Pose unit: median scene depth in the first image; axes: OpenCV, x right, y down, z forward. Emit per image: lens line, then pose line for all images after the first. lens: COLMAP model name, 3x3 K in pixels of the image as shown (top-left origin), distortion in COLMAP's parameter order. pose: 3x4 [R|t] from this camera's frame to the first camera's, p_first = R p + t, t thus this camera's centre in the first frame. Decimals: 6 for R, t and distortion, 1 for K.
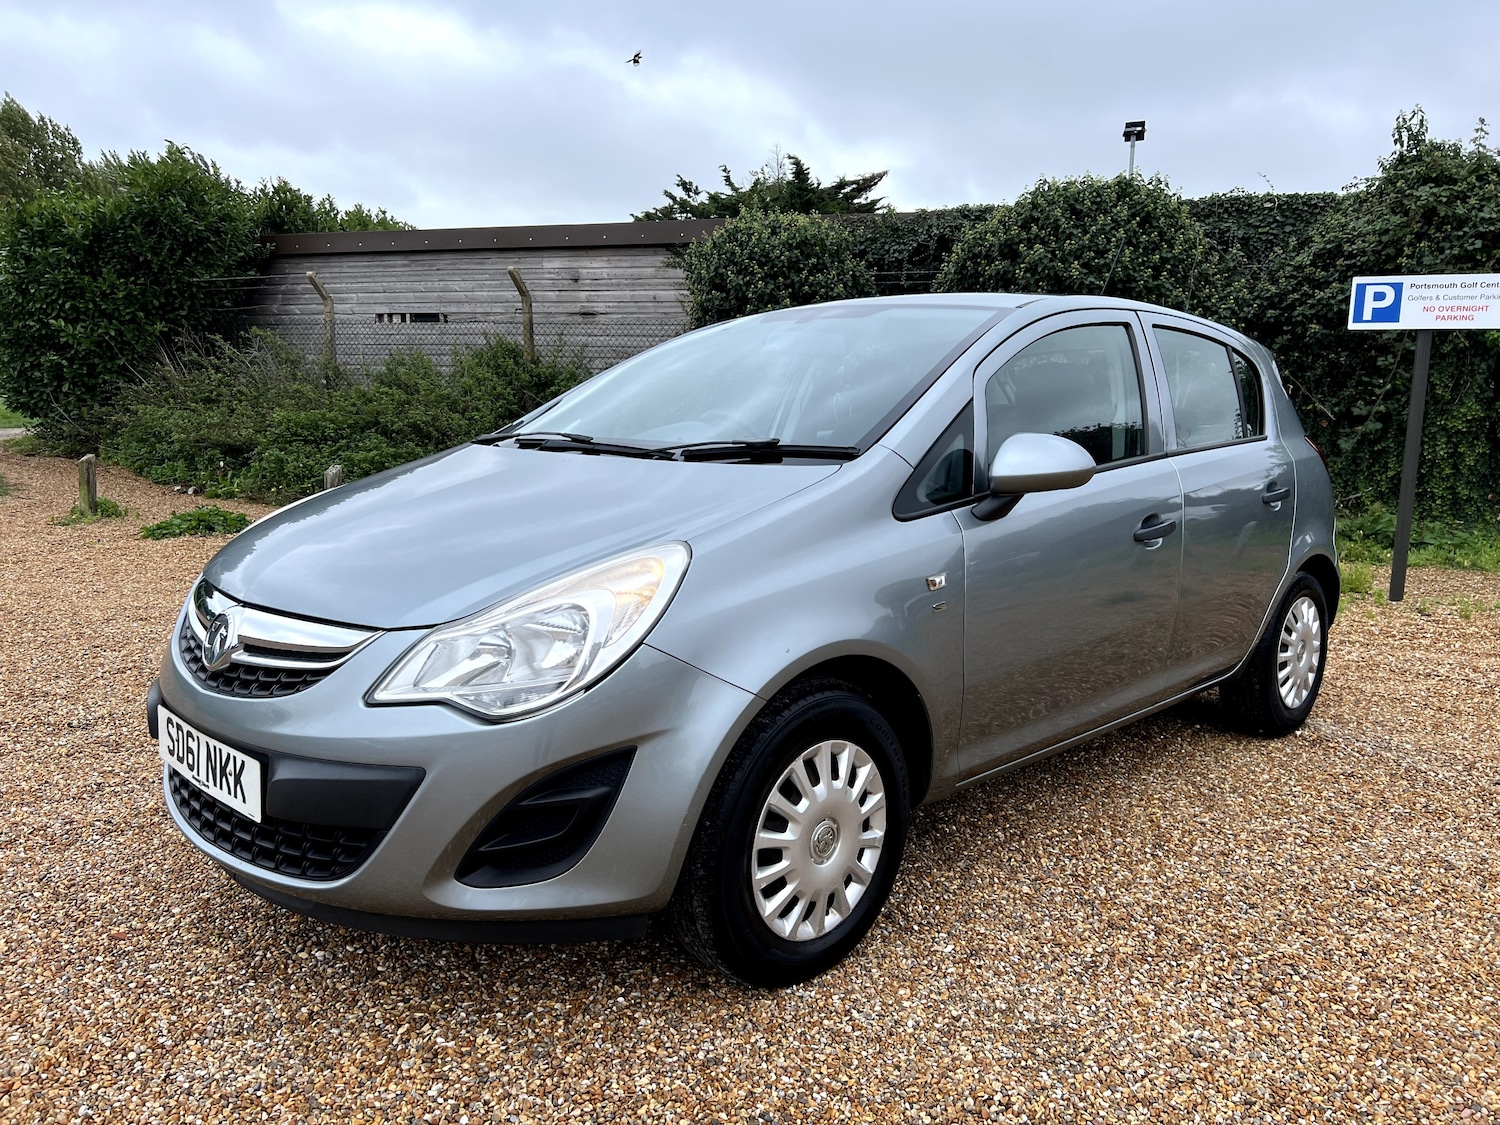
lens RADIAL K [[1127.5, 0, 746.0], [0, 1127.5, 558.2], [0, 0, 1]] dist [0.055100, -0.061697]
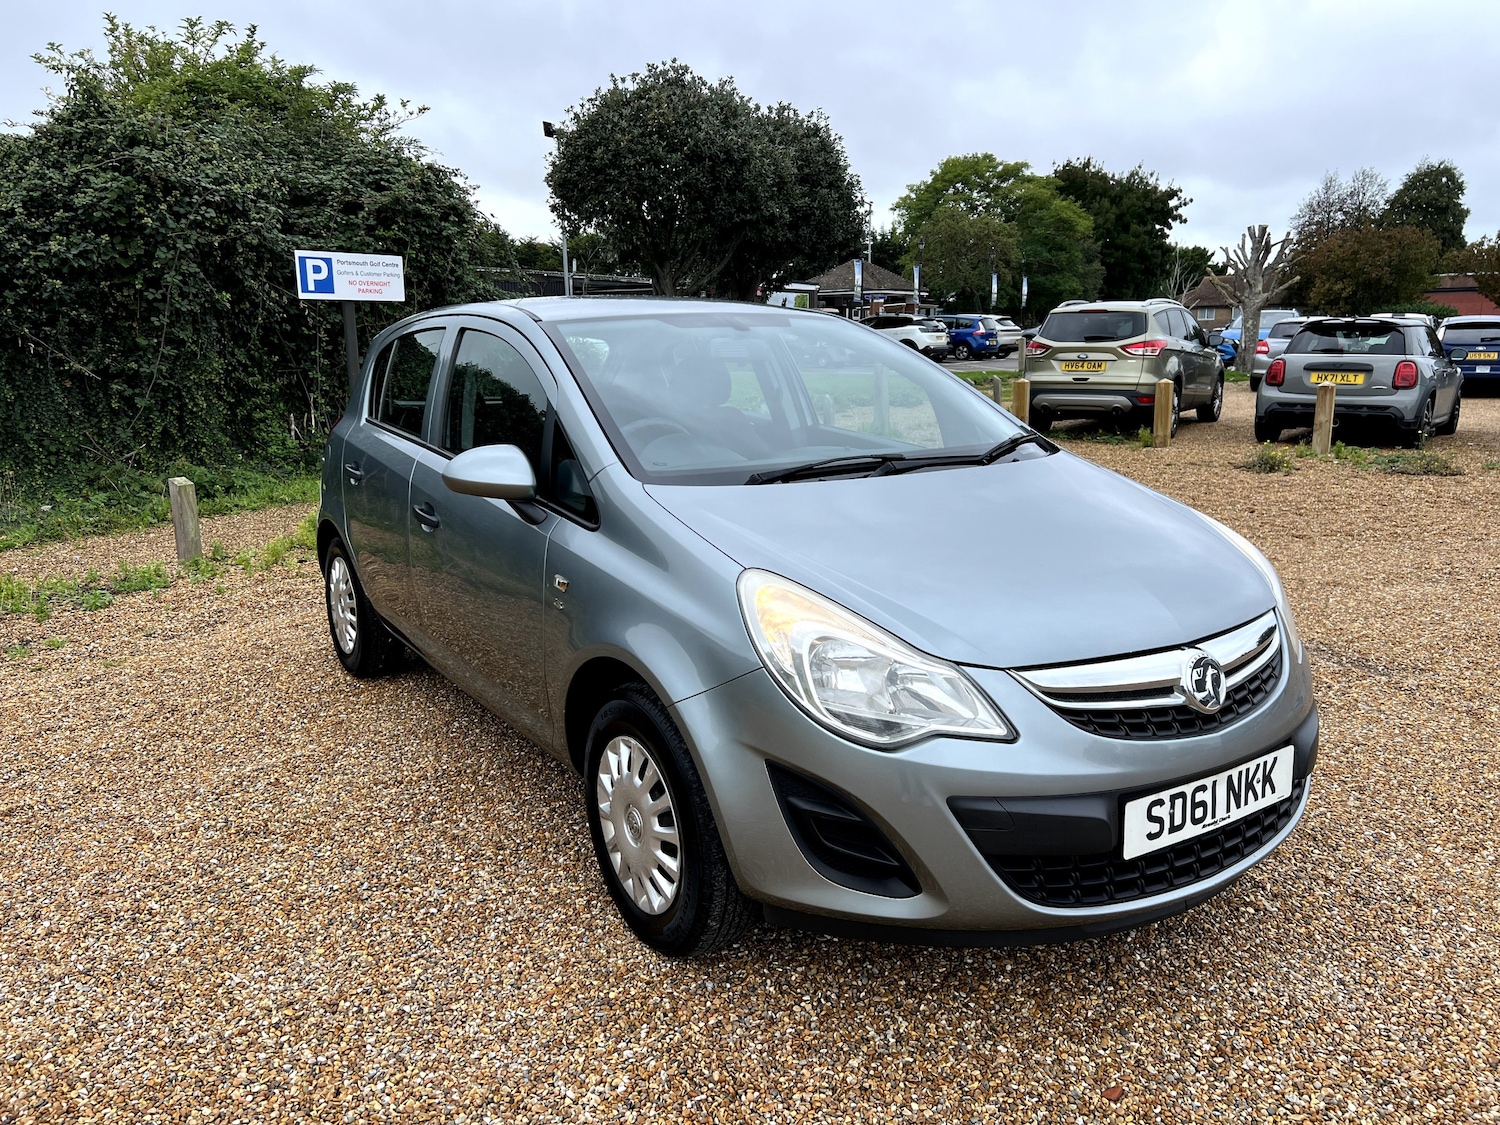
lens RADIAL K [[1127.5, 0, 744.6], [0, 1127.5, 565.2], [0, 0, 1]] dist [0.055100, -0.061697]
pose [[0.202857, -0.216191, 0.955045, -0.320007], [0.154537, 0.970169, 0.186790, -0.060882], [-0.966937, 0.109698, 0.230215, 0.246131]]
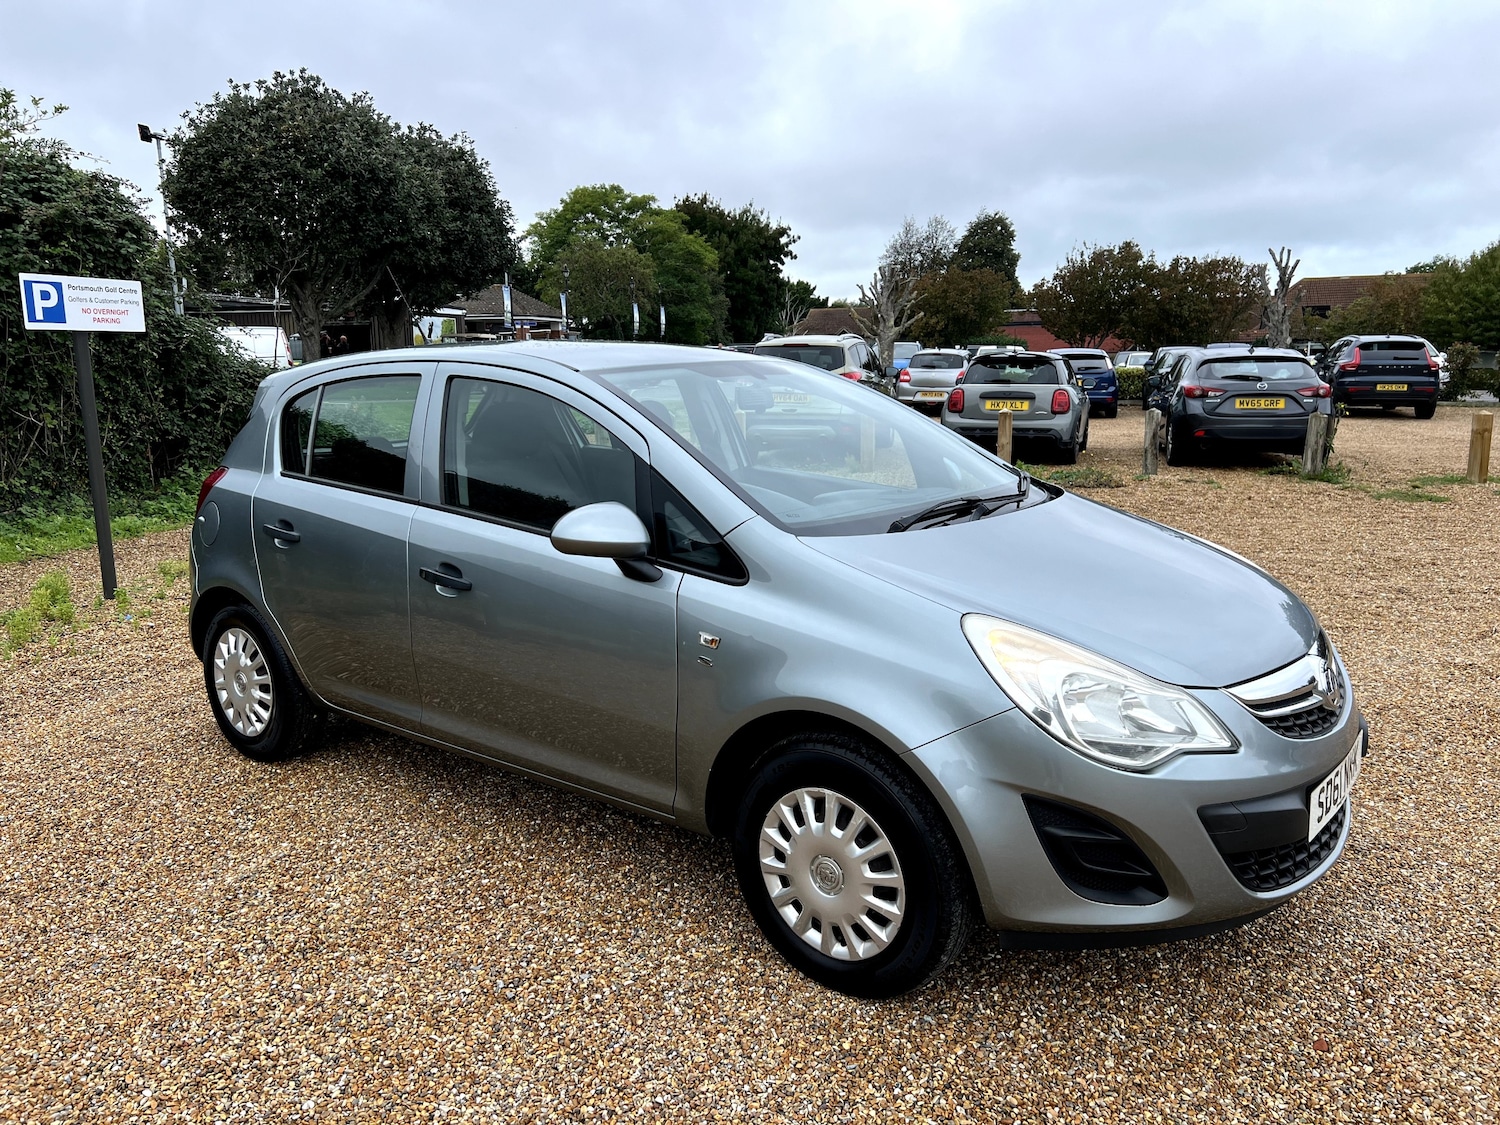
lens RADIAL K [[1127.5, 0, 746.2], [0, 1127.5, 567.4], [0, 0, 1]] dist [0.055100, -0.061697]
pose [[-0.121674, -0.199785, 0.972256, -0.327986], [0.148936, 0.964769, 0.216885, -0.085499], [-0.981332, 0.171194, -0.087632, 0.360425]]
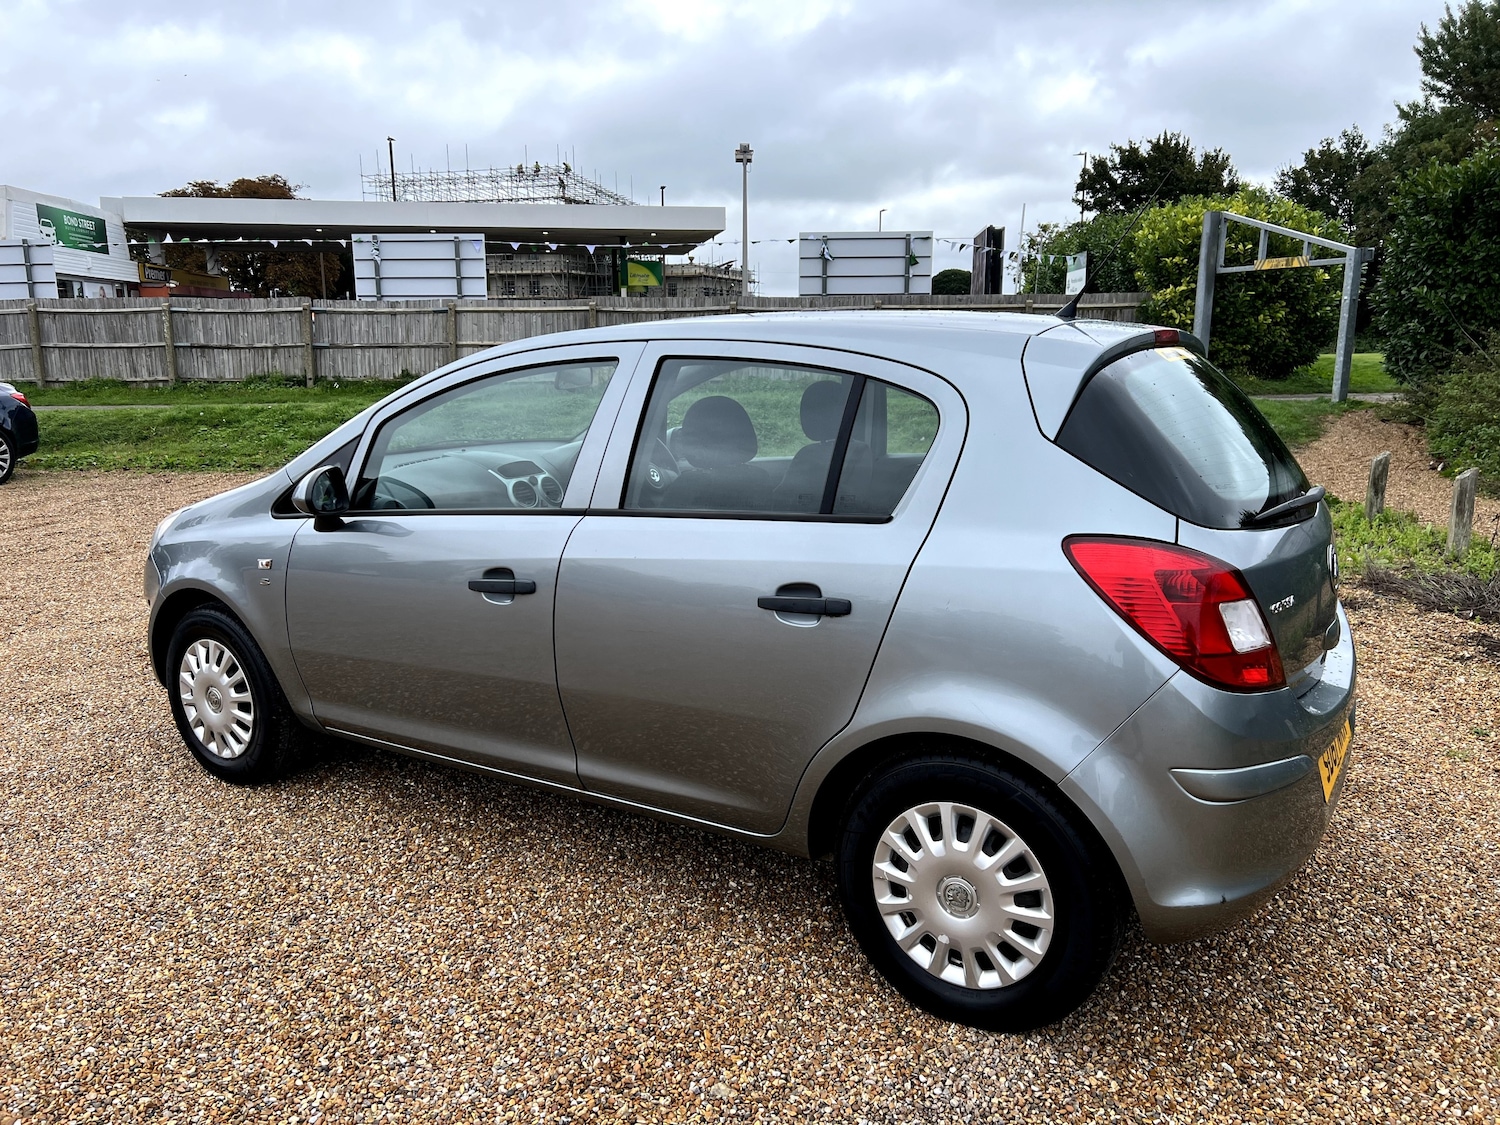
lens RADIAL K [[1127.5, 0, 737.8], [0, 1127.5, 562.5], [0, 0, 1]] dist [0.055100, -0.061697]
pose [[0.213399, 0.169671, -0.962119, 0.391365], [-0.123098, 0.981625, 0.145808, -0.061484], [0.969179, 0.087320, 0.230364, 0.291605]]
